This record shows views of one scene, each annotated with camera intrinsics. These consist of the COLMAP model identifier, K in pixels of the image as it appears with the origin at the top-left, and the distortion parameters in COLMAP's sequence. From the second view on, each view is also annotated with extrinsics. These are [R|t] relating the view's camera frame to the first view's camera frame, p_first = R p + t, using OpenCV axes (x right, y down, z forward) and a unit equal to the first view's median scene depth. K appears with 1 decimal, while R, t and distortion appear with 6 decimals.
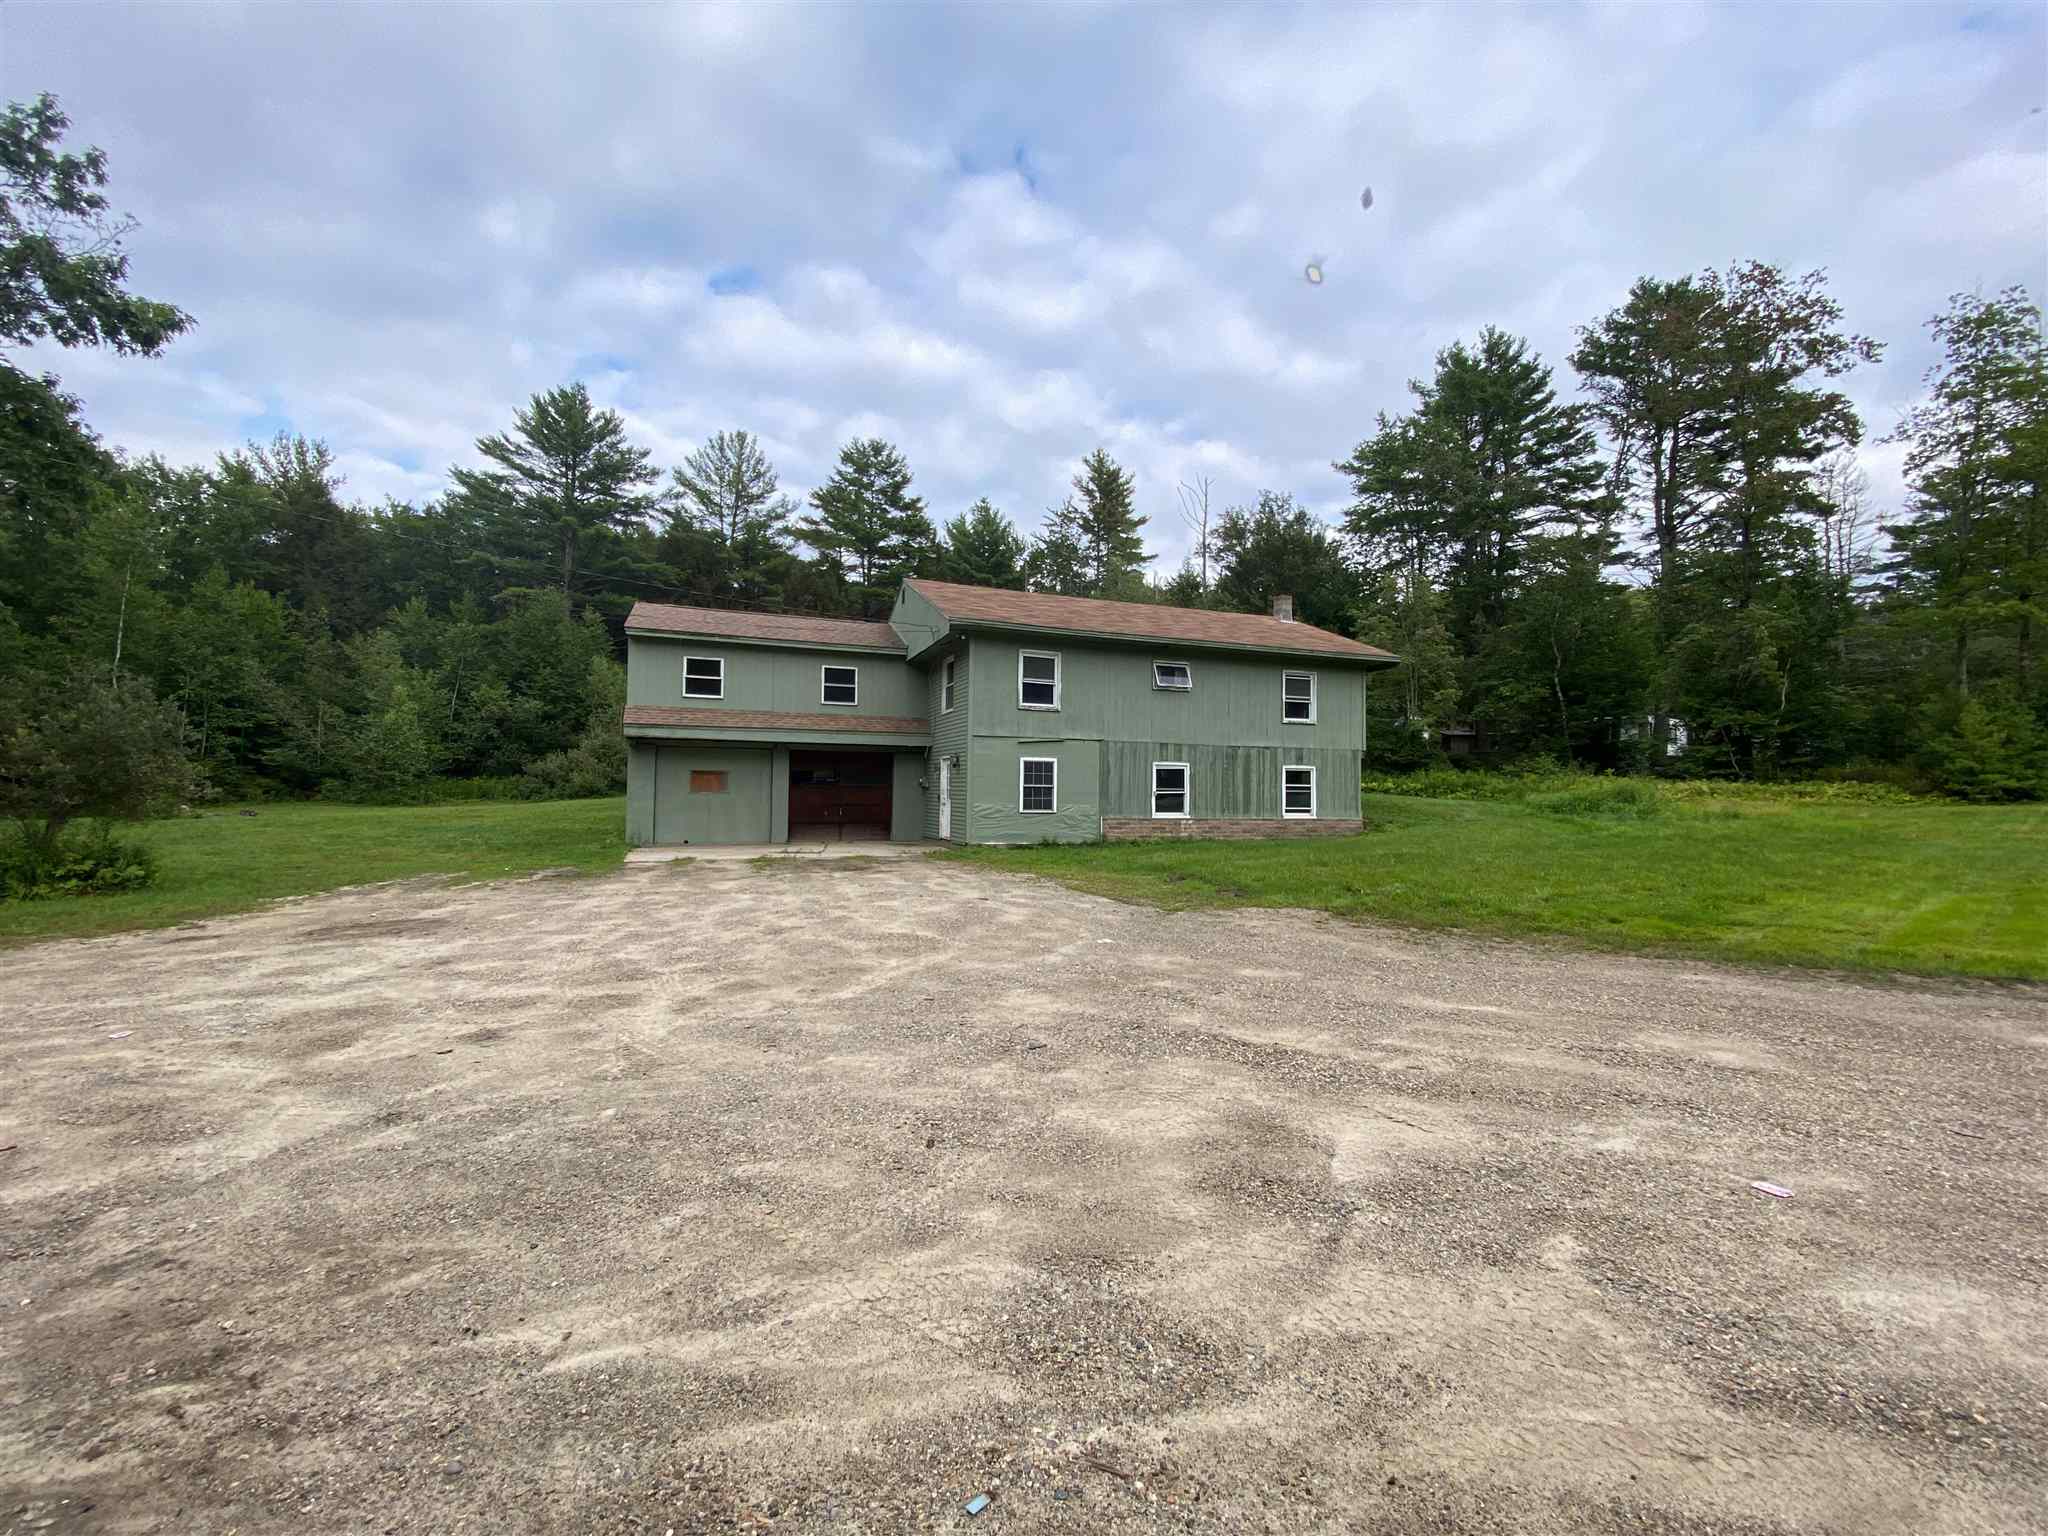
lens RADIAL K [[826.5, 0, 1046.1], [0, 826.5, 757.6], [0, 0, 1]] dist [-0.016952, -0.002768]
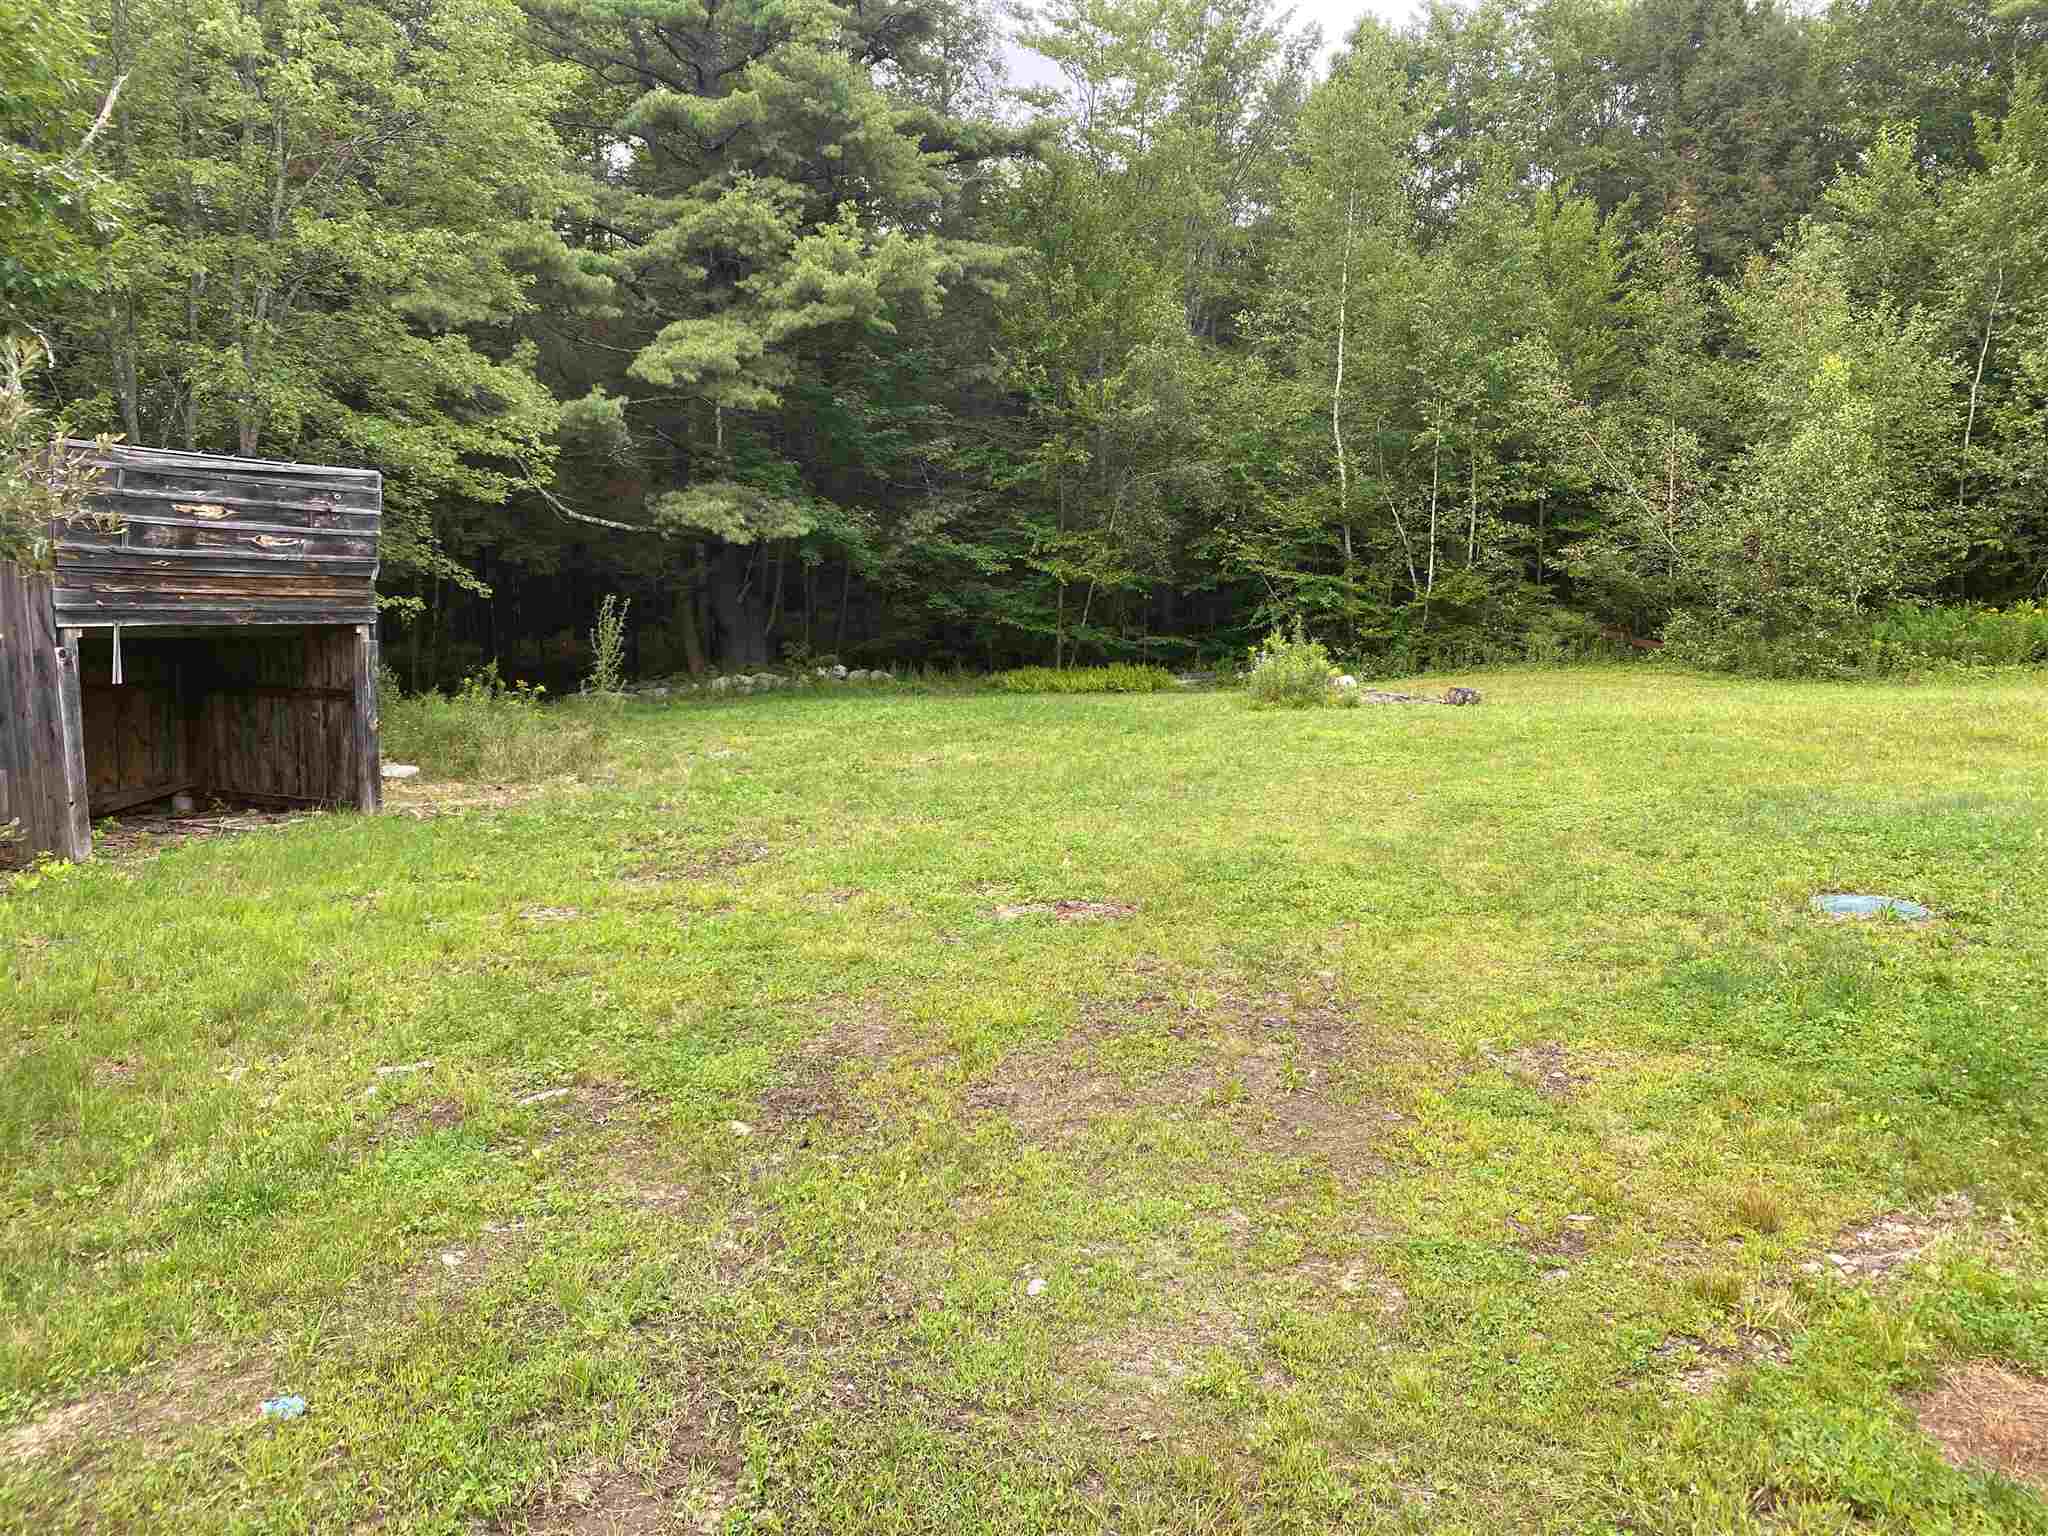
lens RADIAL K [[1553.1, 0, 1030.9], [0, 1553.1, 764.7], [0, 0, 1]] dist [0.031014, -0.032879]
pose [[0.366410, 0.081020, -0.926919, -0.441467], [0.037236, 0.994127, 0.101614, 0.019556], [0.929708, -0.071747, 0.361241, 0.696870]]
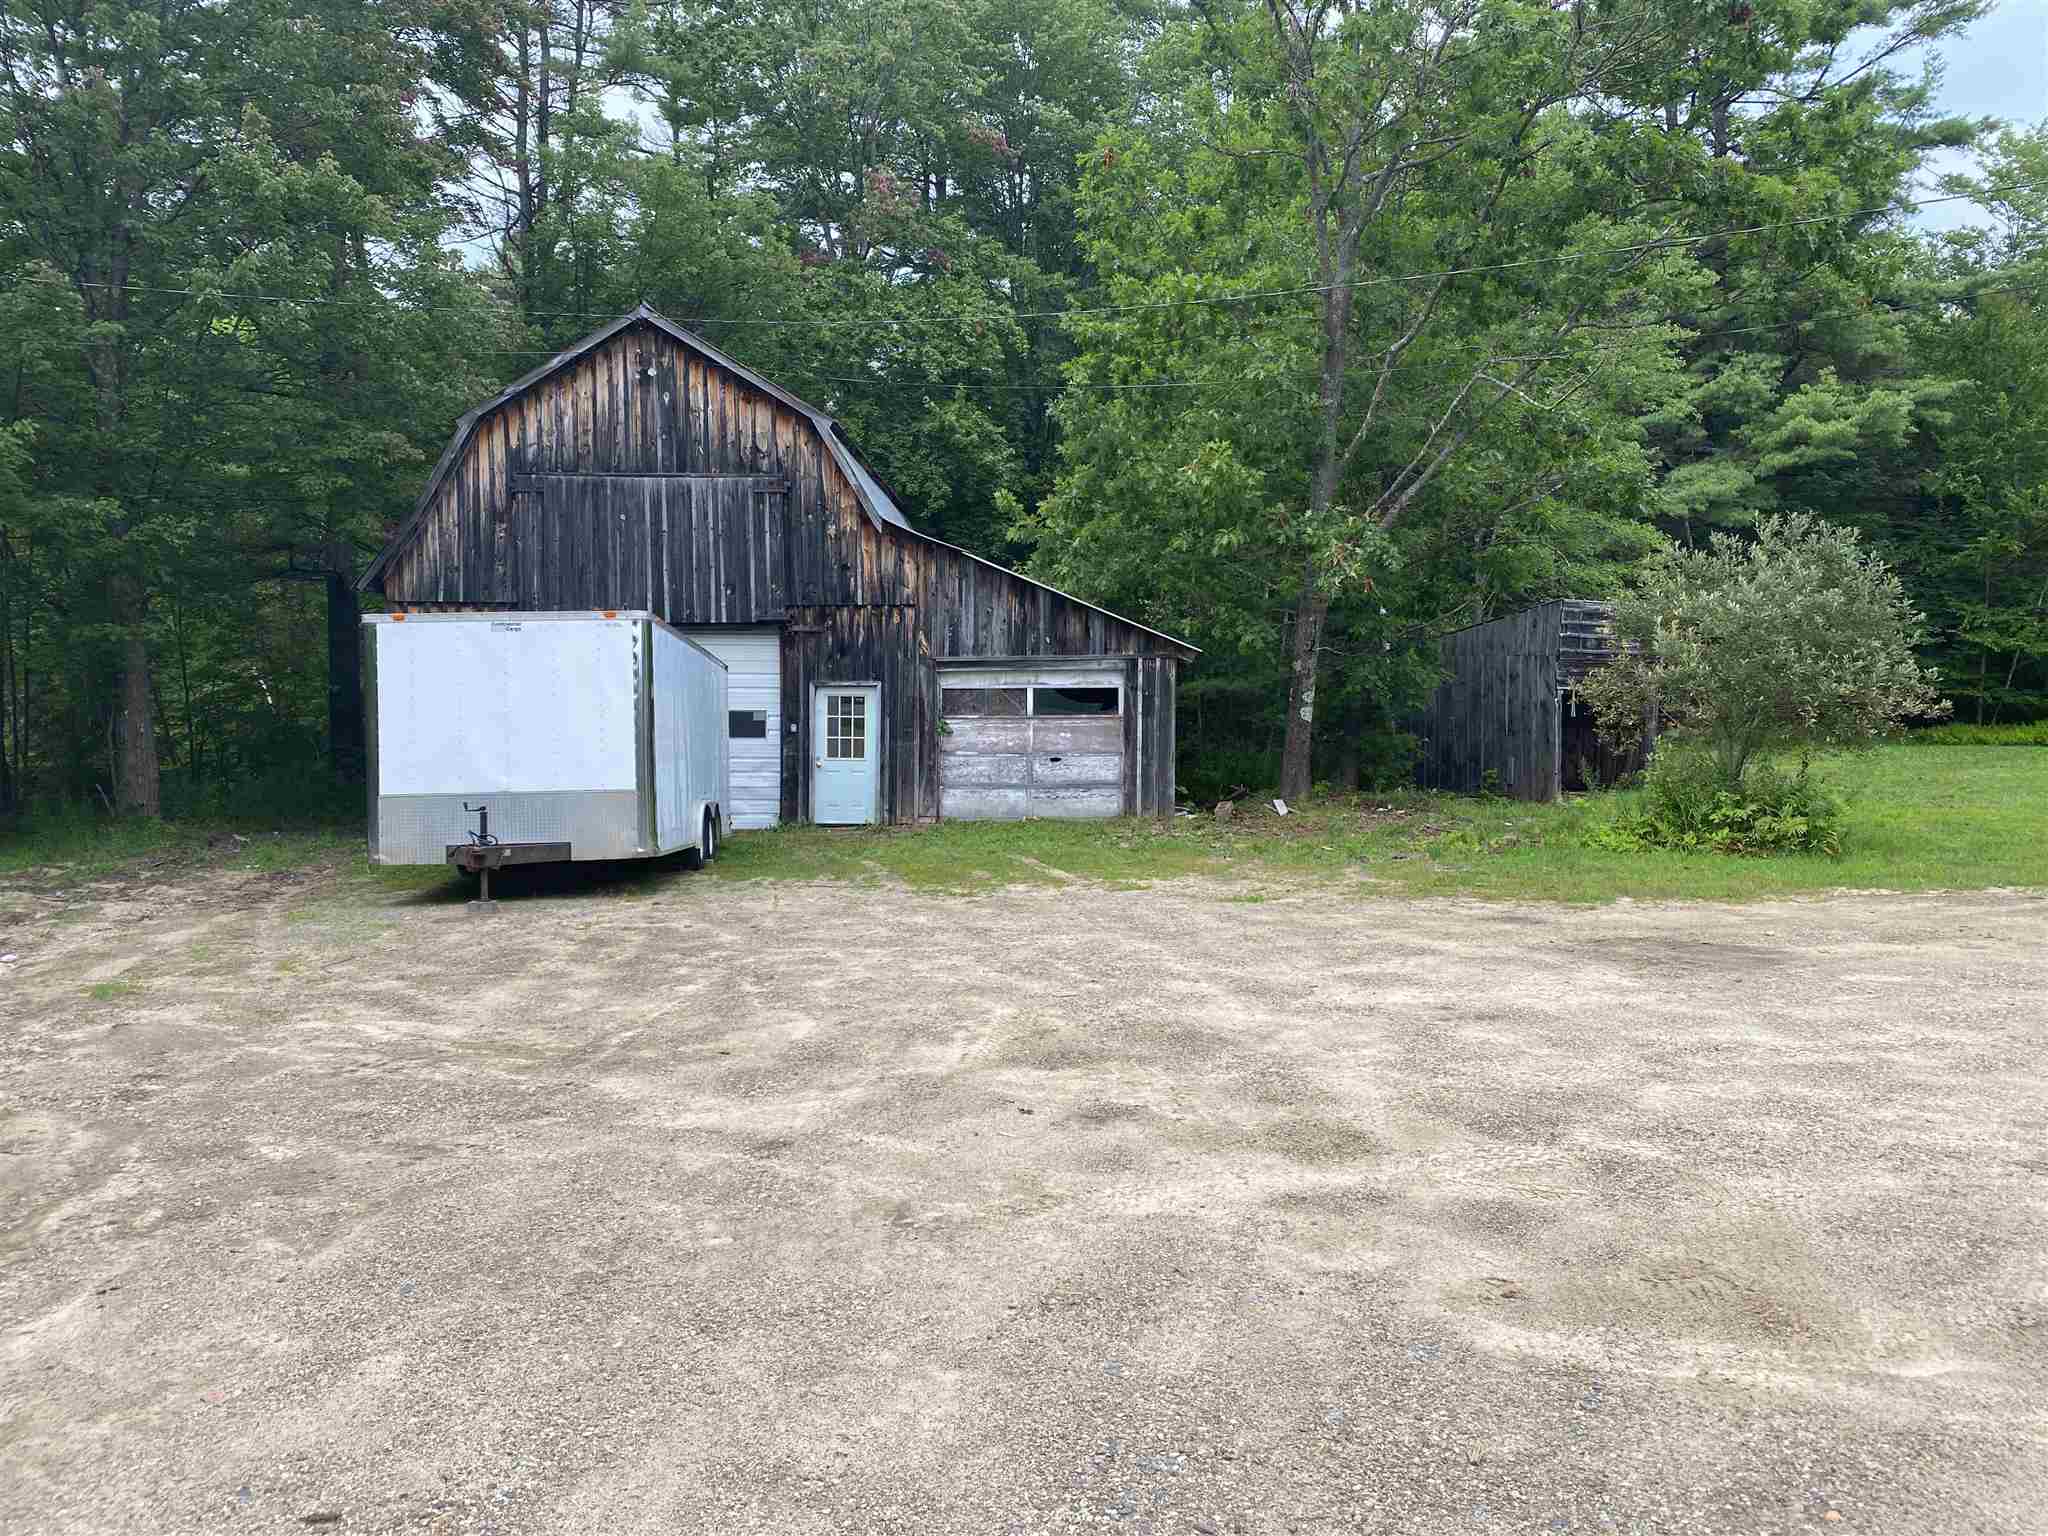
lens RADIAL K [[1553.1, 0, 1013.4], [0, 1553.1, 768.7], [0, 0, 1]] dist [0.031014, -0.032879]
pose [[-0.079805, 0.046678, -0.995717, 0.112685], [0.040523, 0.998229, 0.043548, 0.006248], [0.995986, -0.036875, -0.081555, 0.248001]]
